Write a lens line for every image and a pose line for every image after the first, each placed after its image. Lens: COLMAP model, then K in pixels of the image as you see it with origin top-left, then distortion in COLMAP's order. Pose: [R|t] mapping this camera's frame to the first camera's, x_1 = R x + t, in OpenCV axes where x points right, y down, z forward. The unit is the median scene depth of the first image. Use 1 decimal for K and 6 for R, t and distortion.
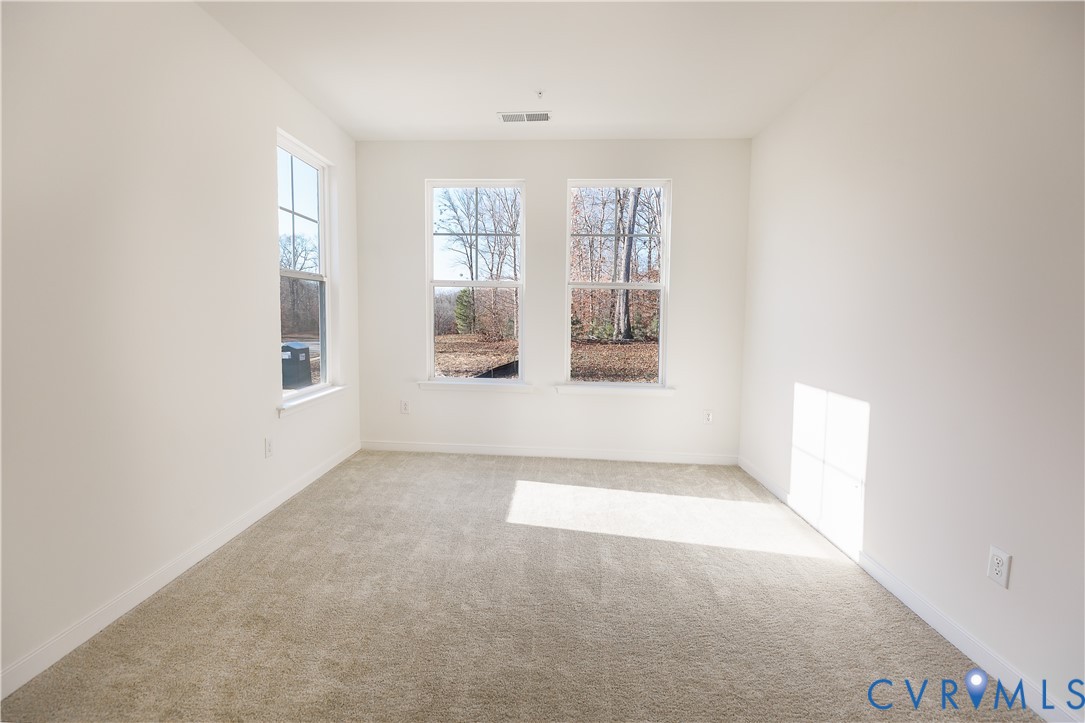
lens RADIAL K [[508.0, 0, 541.1], [0, 508.0, 348.6], [0, 0, 1]] dist [0.005002, -0.000206]
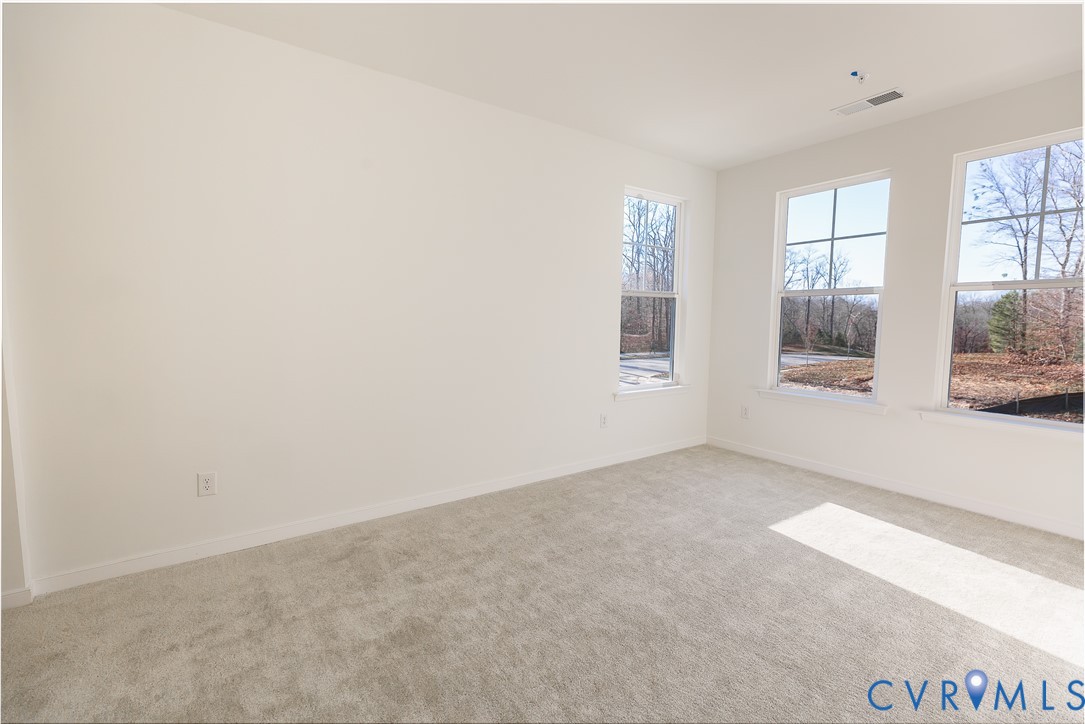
lens RADIAL K [[500.9, 0, 542.5], [0, 500.9, 362.0], [0, 0, 1]] dist [0.004367, -0.000123]
pose [[0.624993, 0.053580, -0.778789, 0.339161], [-0.052141, 0.998279, 0.026836, 0.005645], [0.778887, 0.023834, 0.626712, 0.010447]]
